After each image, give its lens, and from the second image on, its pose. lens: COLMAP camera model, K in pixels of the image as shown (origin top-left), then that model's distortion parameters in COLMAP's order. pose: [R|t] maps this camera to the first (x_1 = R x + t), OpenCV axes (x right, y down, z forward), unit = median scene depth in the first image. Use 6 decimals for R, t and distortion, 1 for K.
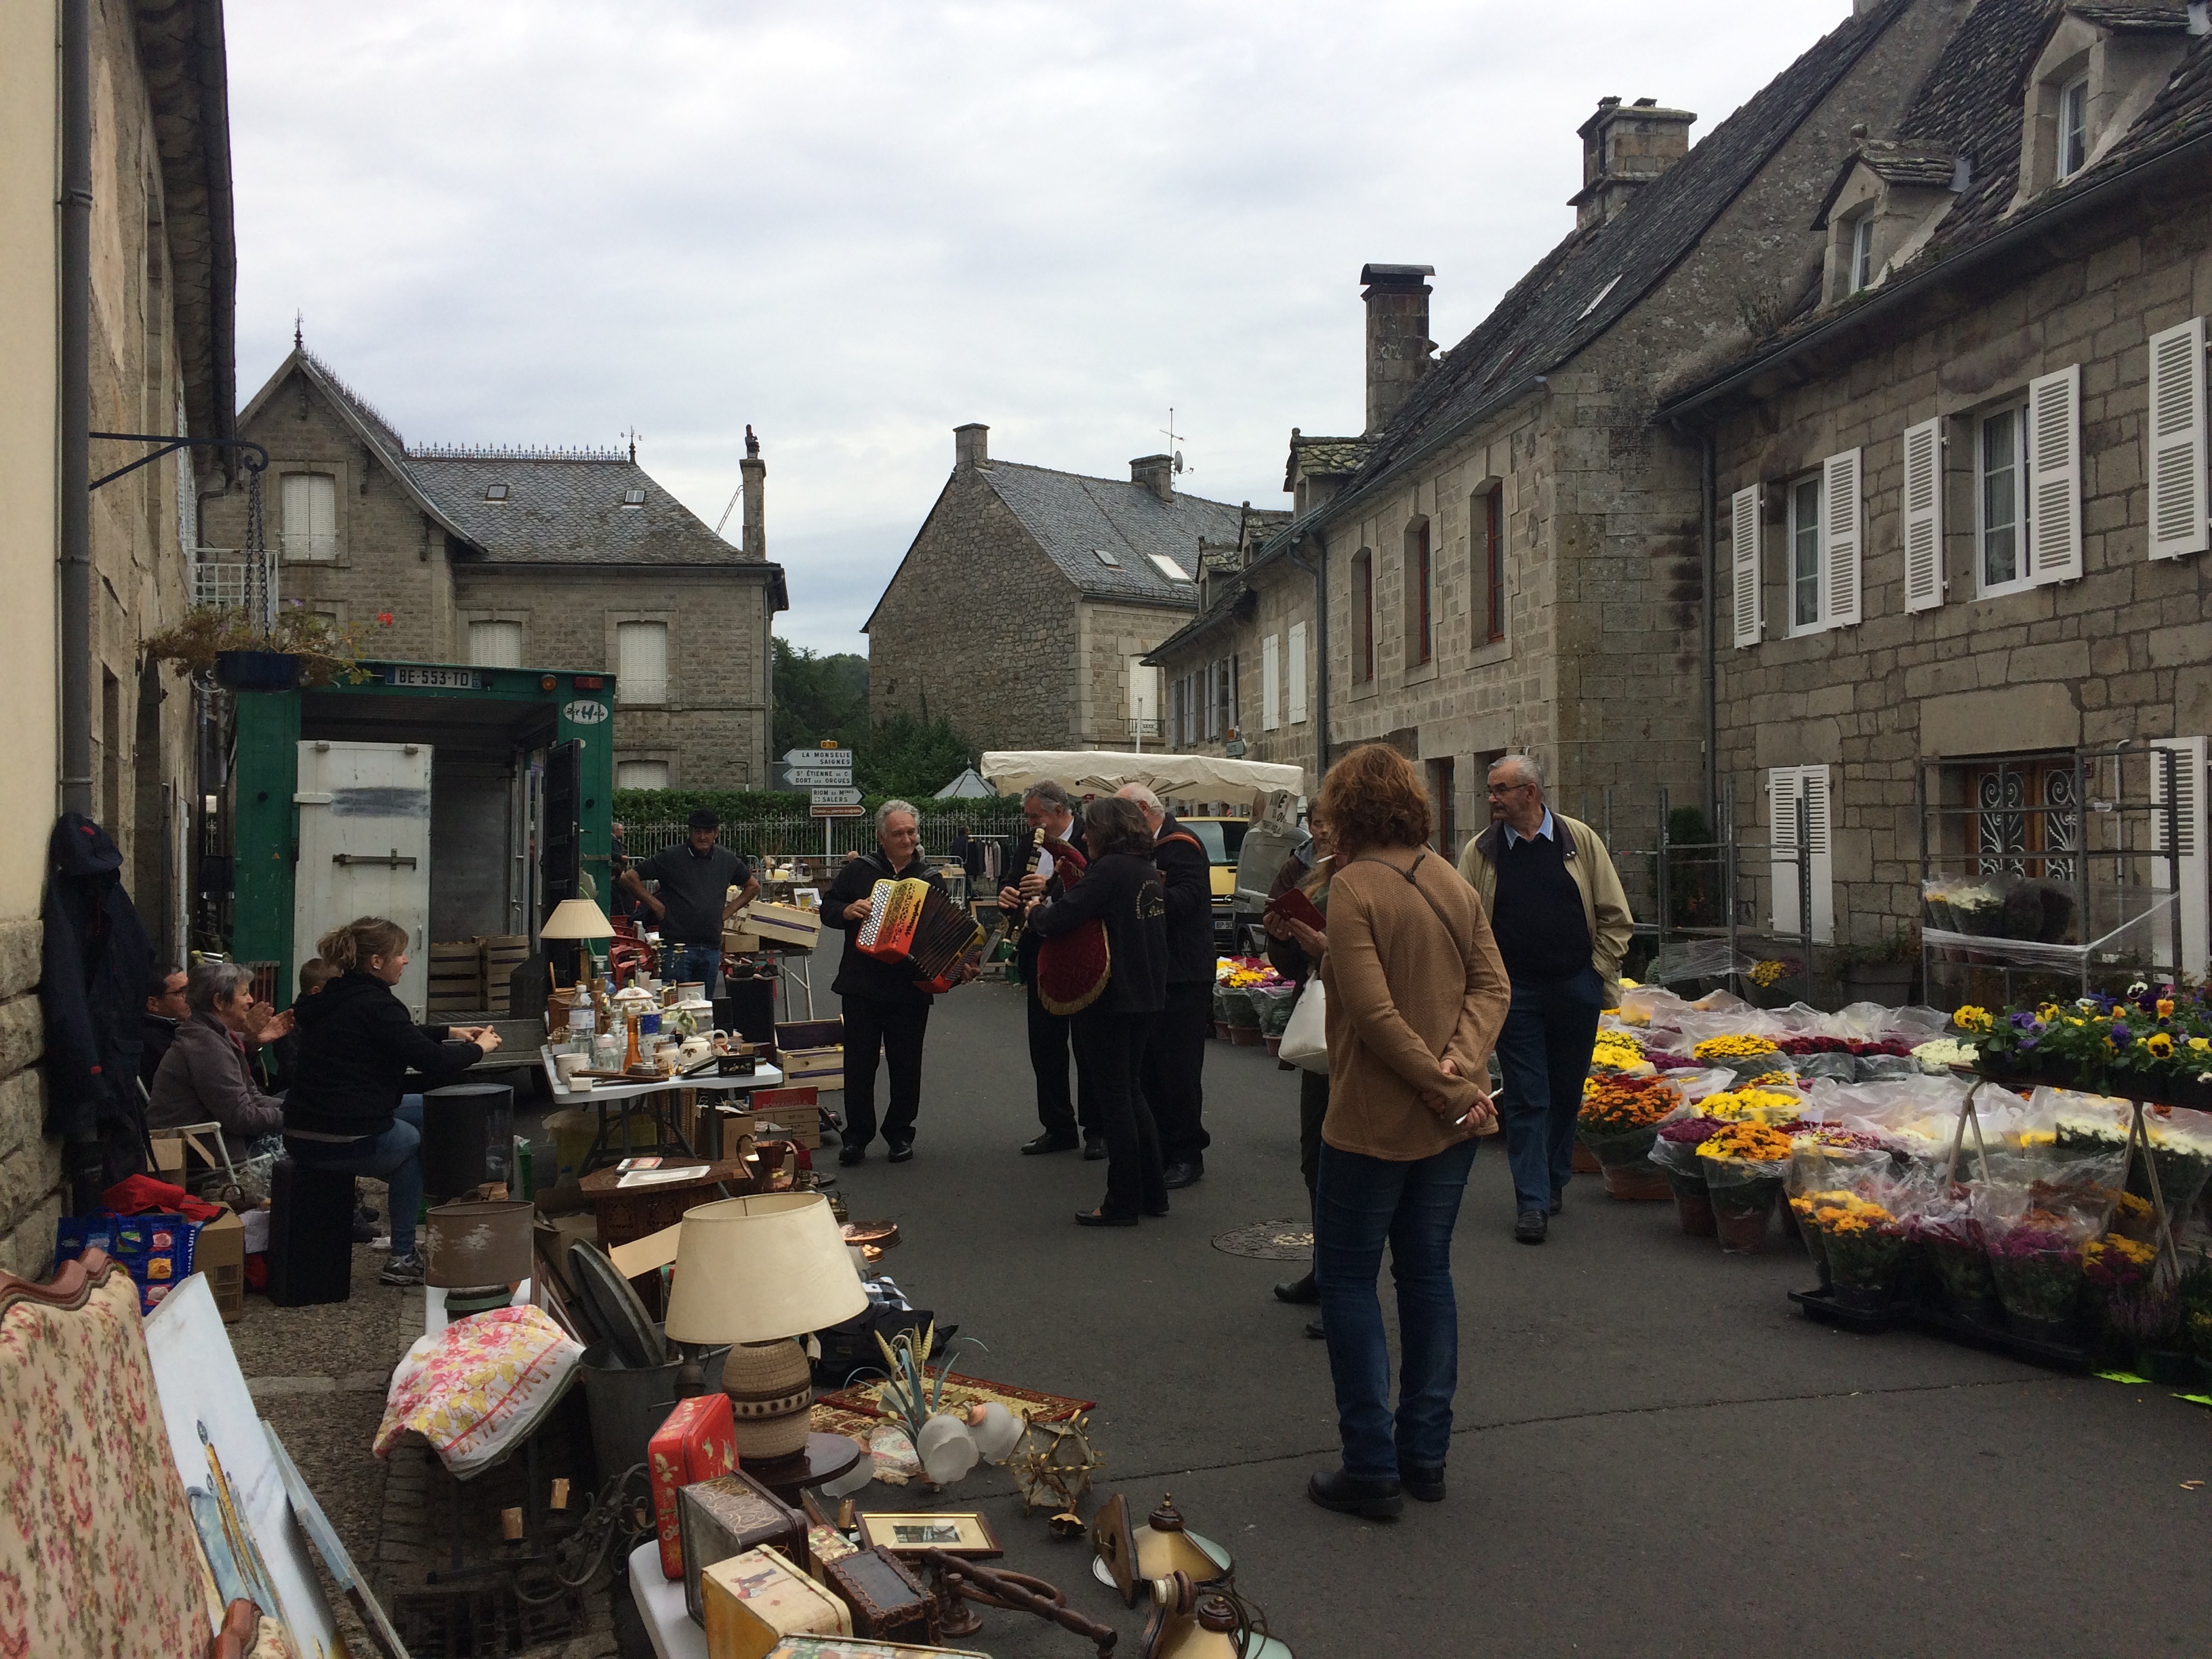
lens RADIAL K [[1878.0, 0, 1106.1], [0, 1878.0, 815.4], [0, 0, 1]] dist [0.091962, -0.129548]
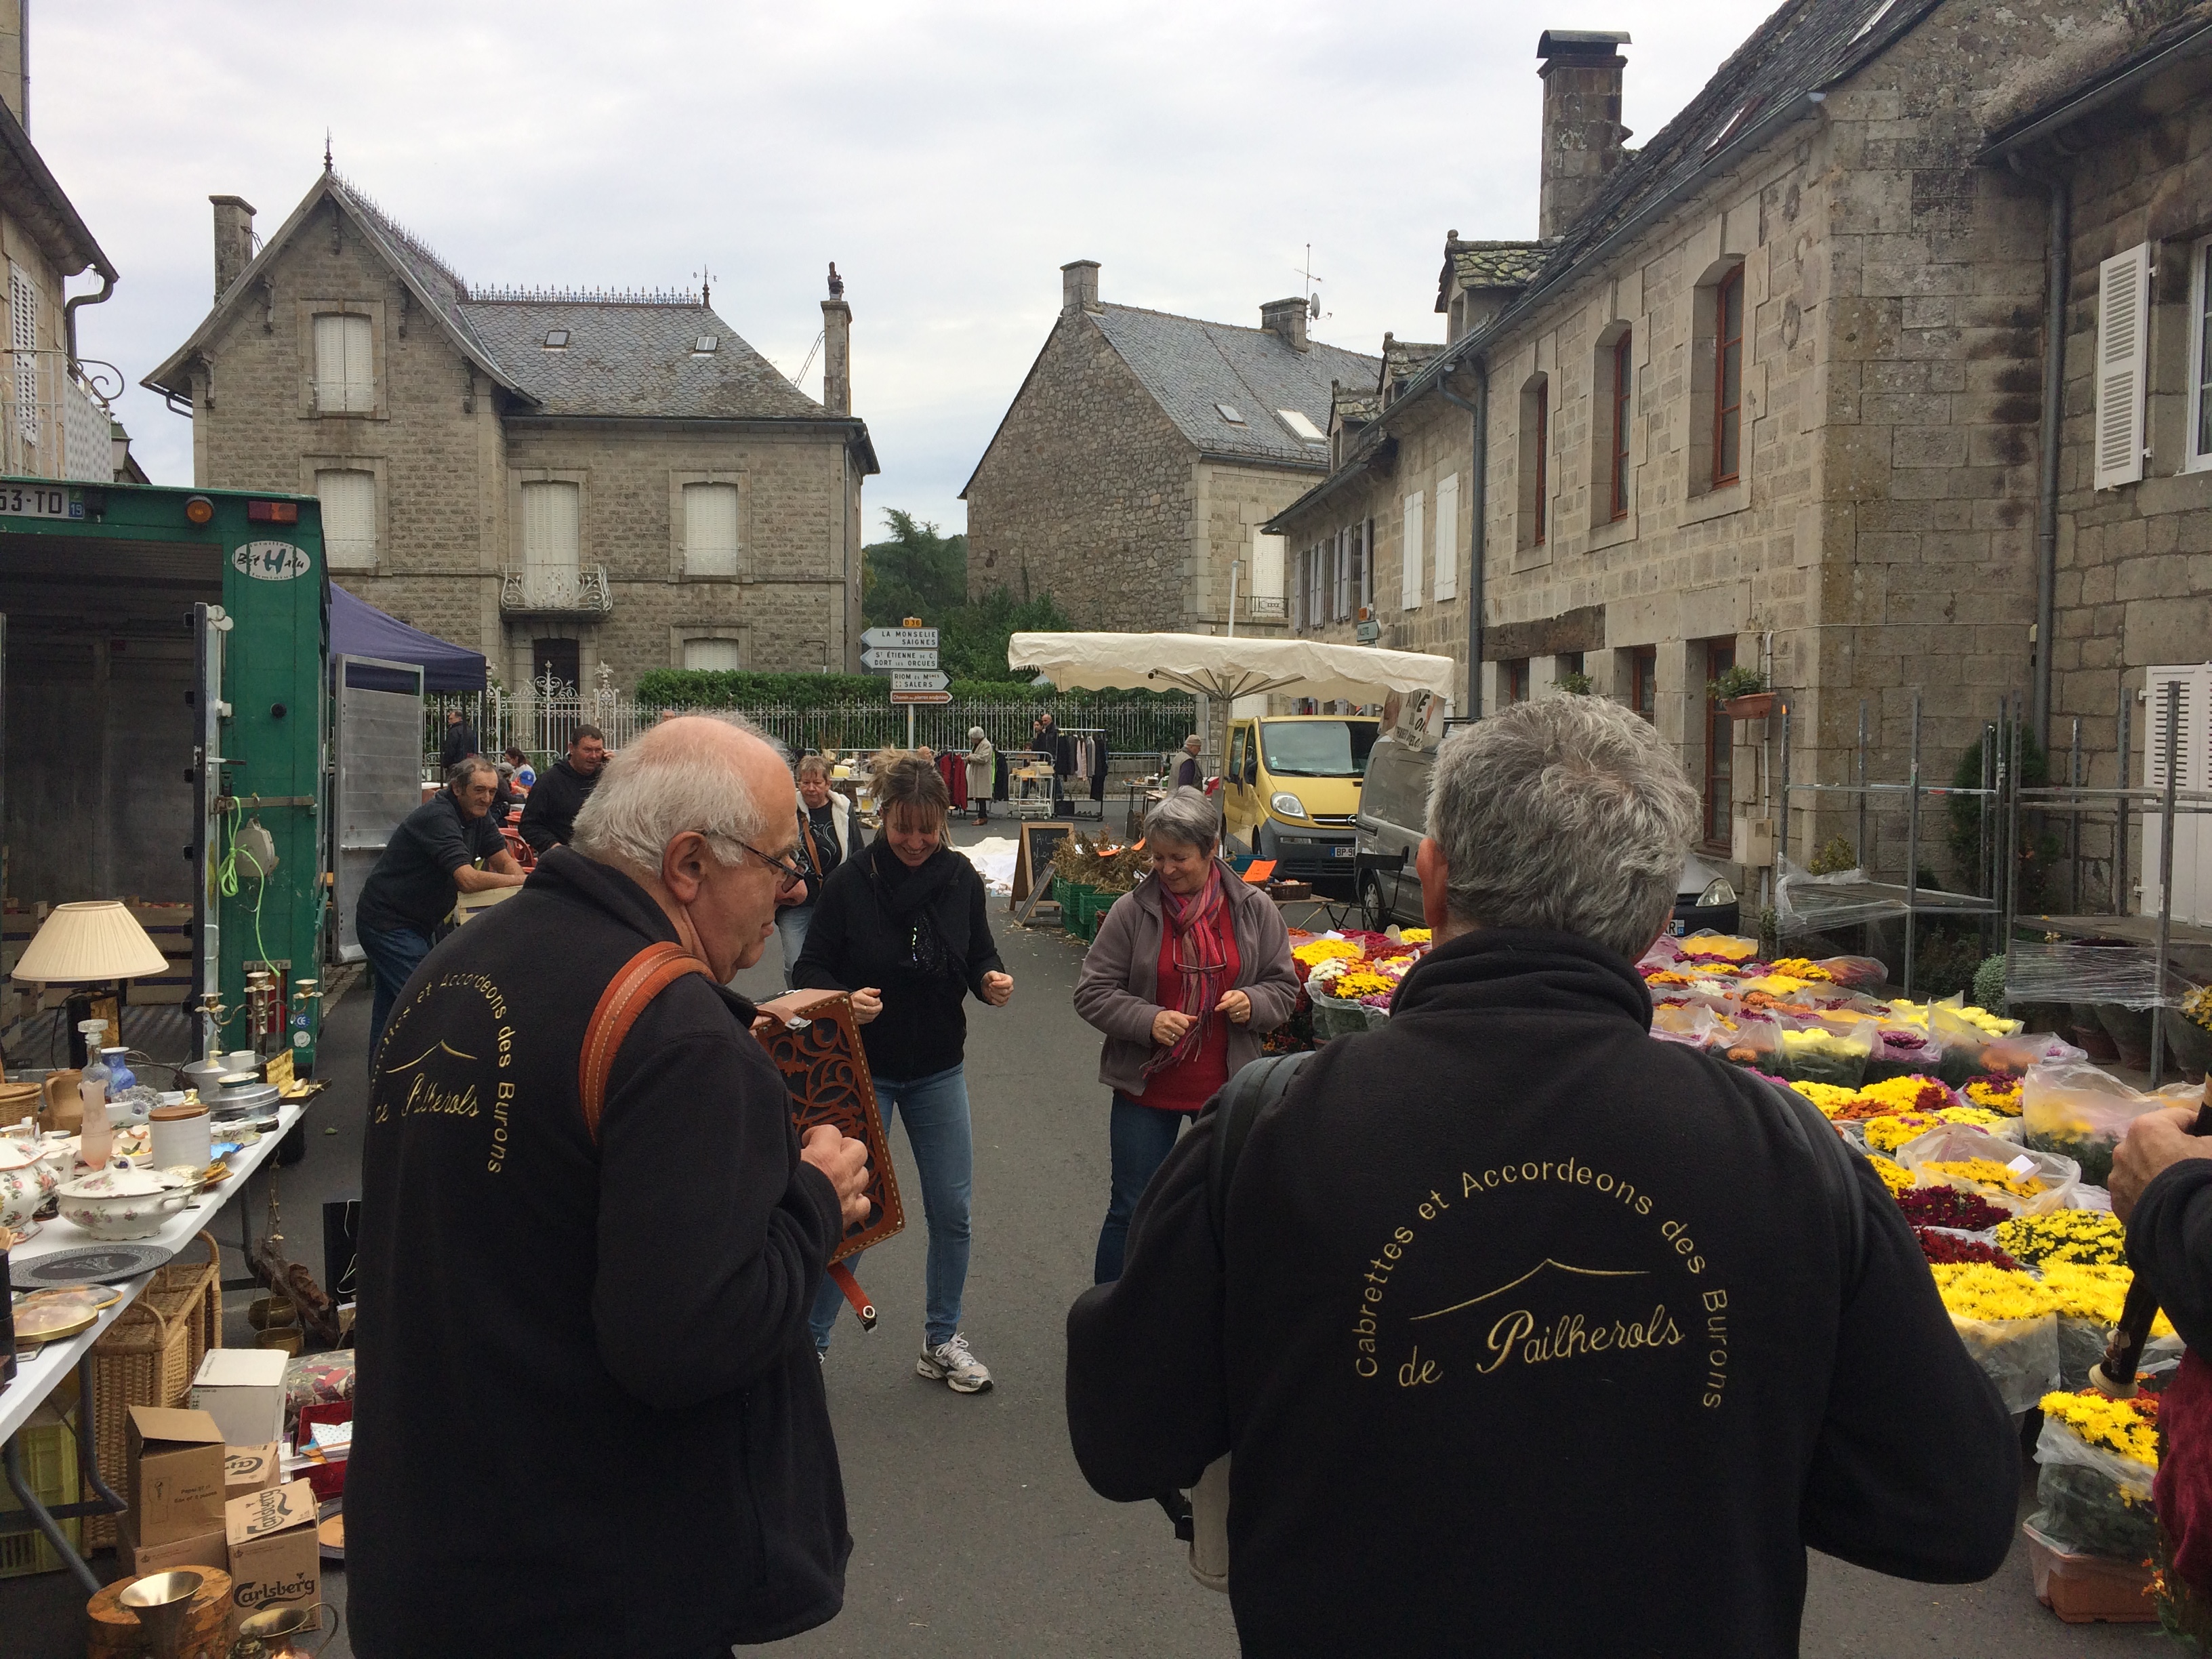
lens RADIAL K [[1887.0, 0, 1101.4], [0, 1887.0, 806.6], [0, 0, 1]] dist [0.085043, -0.121957]
pose [[0.997087, 0.016364, -0.074500, 0.017499], [-0.012017, 0.998220, 0.058420, -0.006627], [0.075324, -0.057355, 0.995508, 0.182482]]
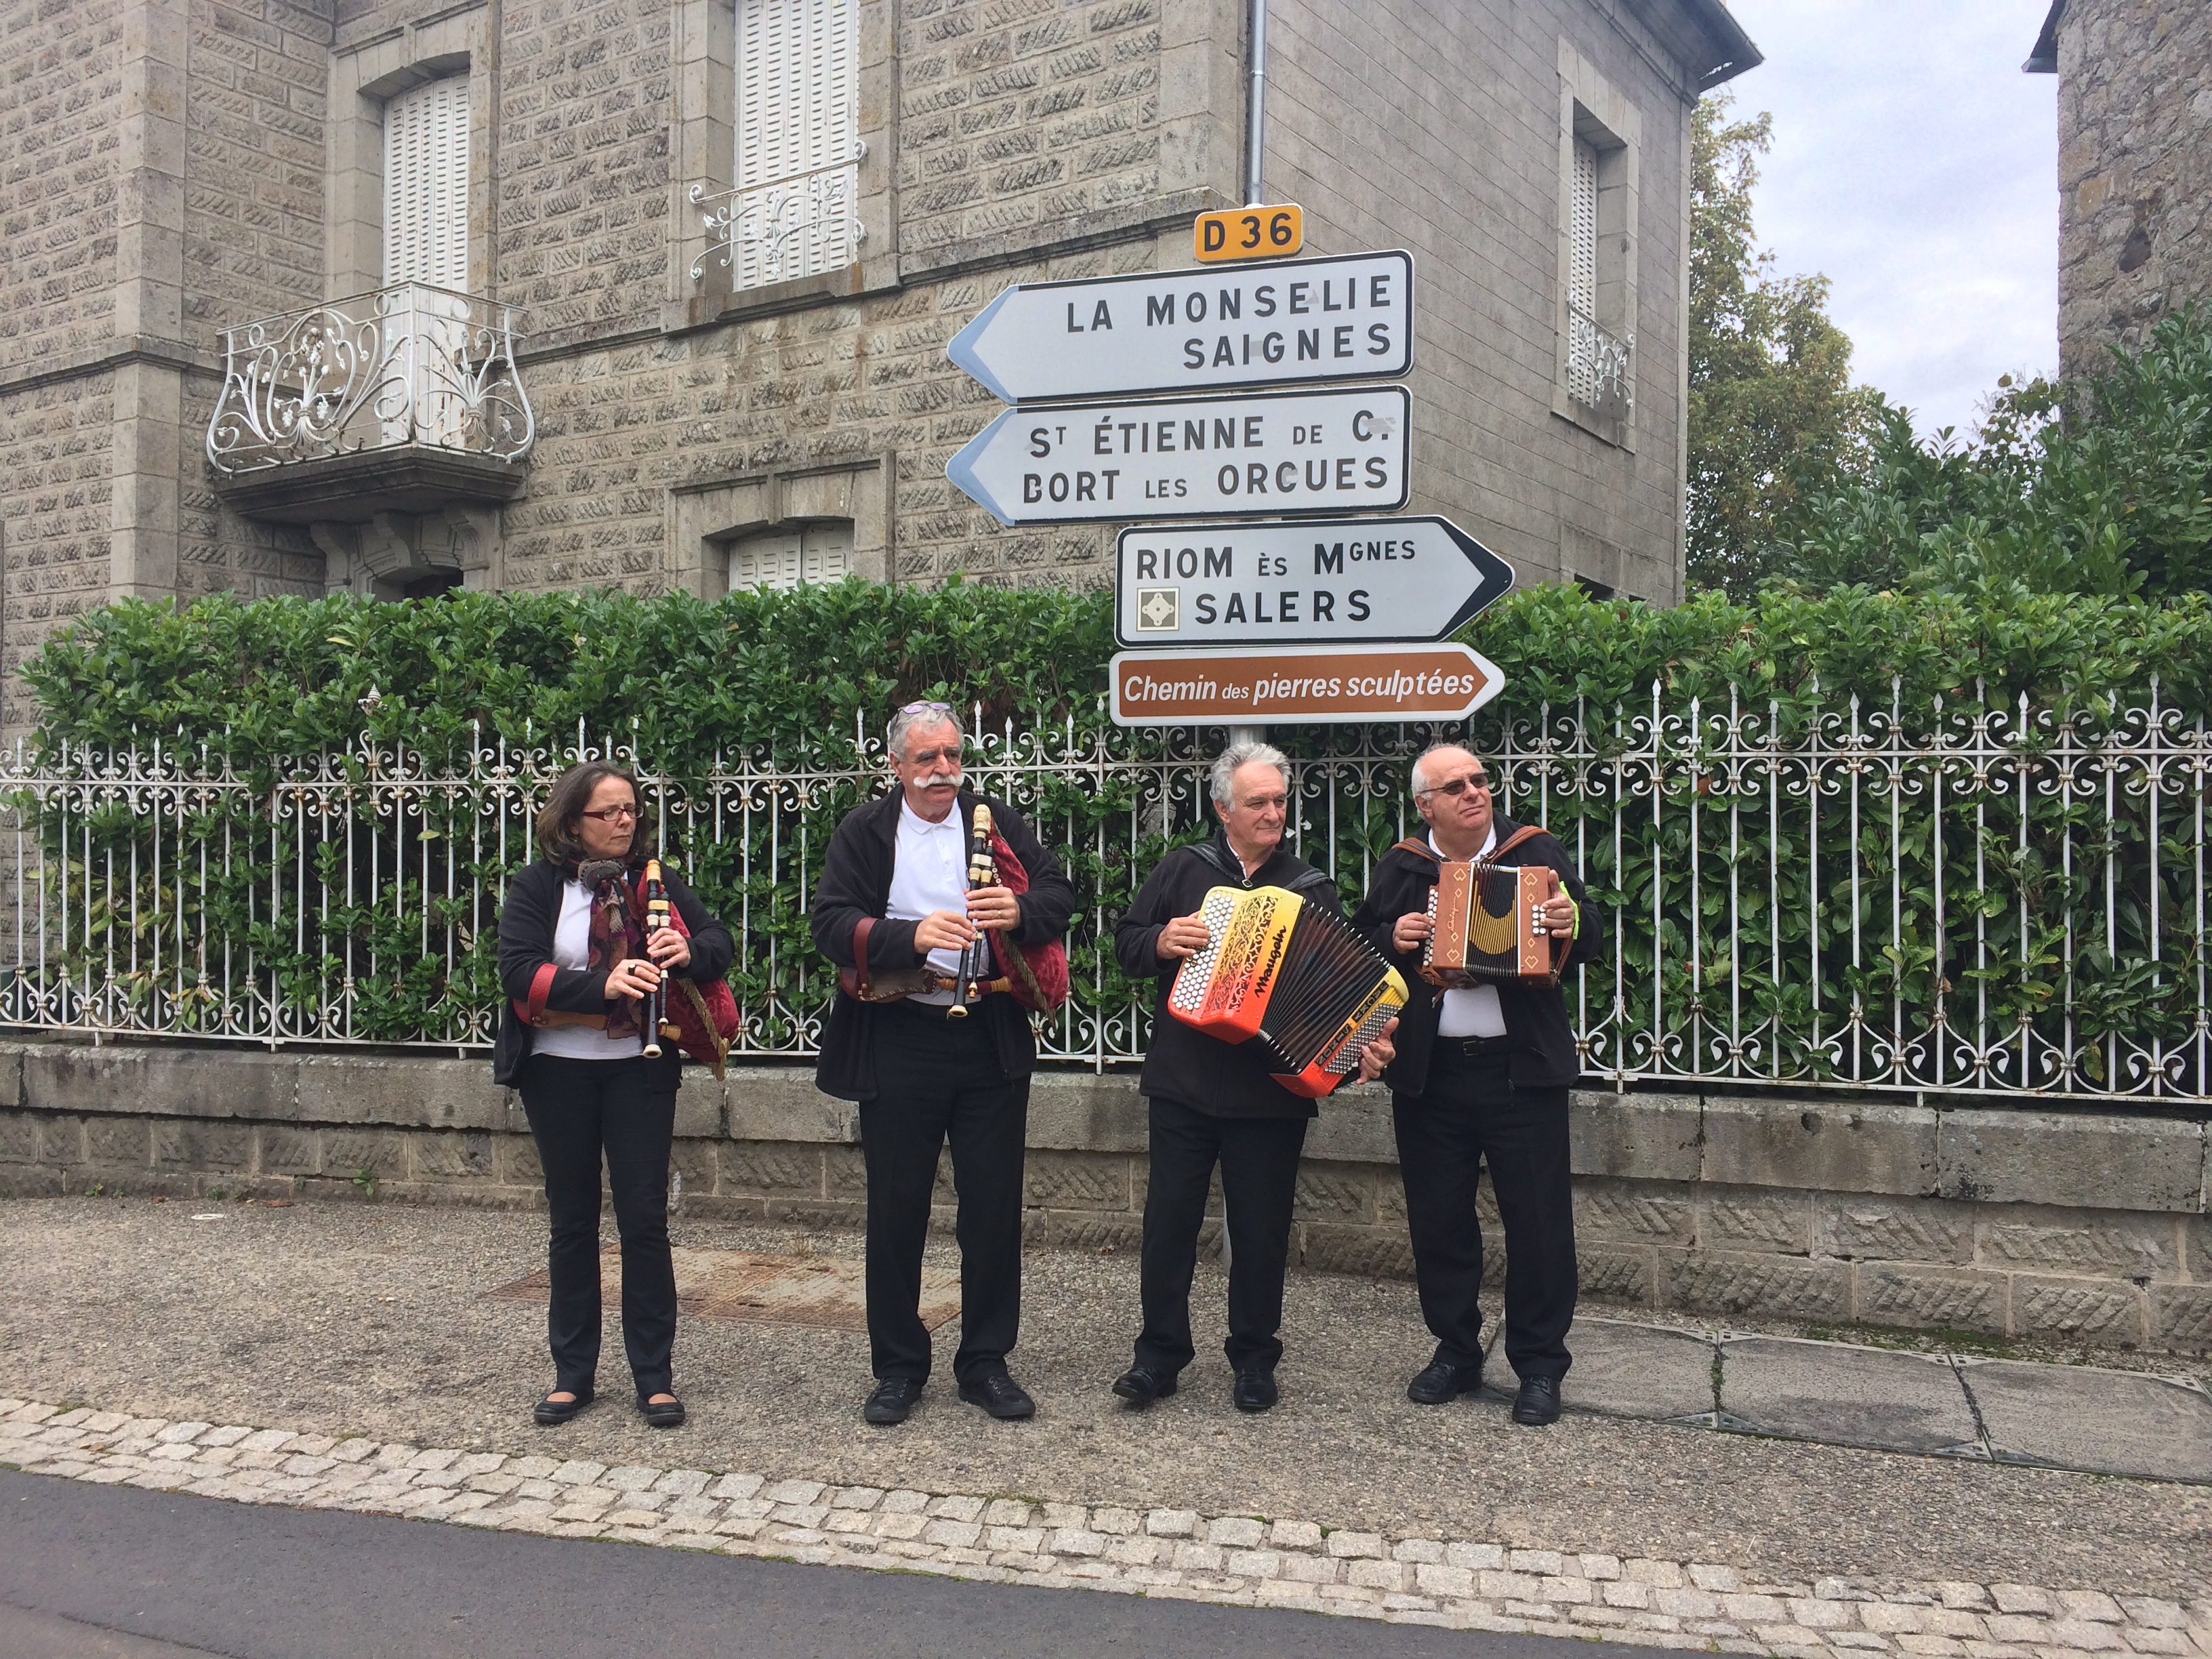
lens RADIAL K [[1877.1, 0, 1044.7], [0, 1877.1, 831.9], [0, 0, 1]] dist [0.125820, -0.136128]
pose [[0.731899, 0.013768, -0.681274, -0.095078], [-0.007362, 0.999897, 0.012298, 0.012499], [0.681373, -0.003986, 0.731925, 1.459107]]
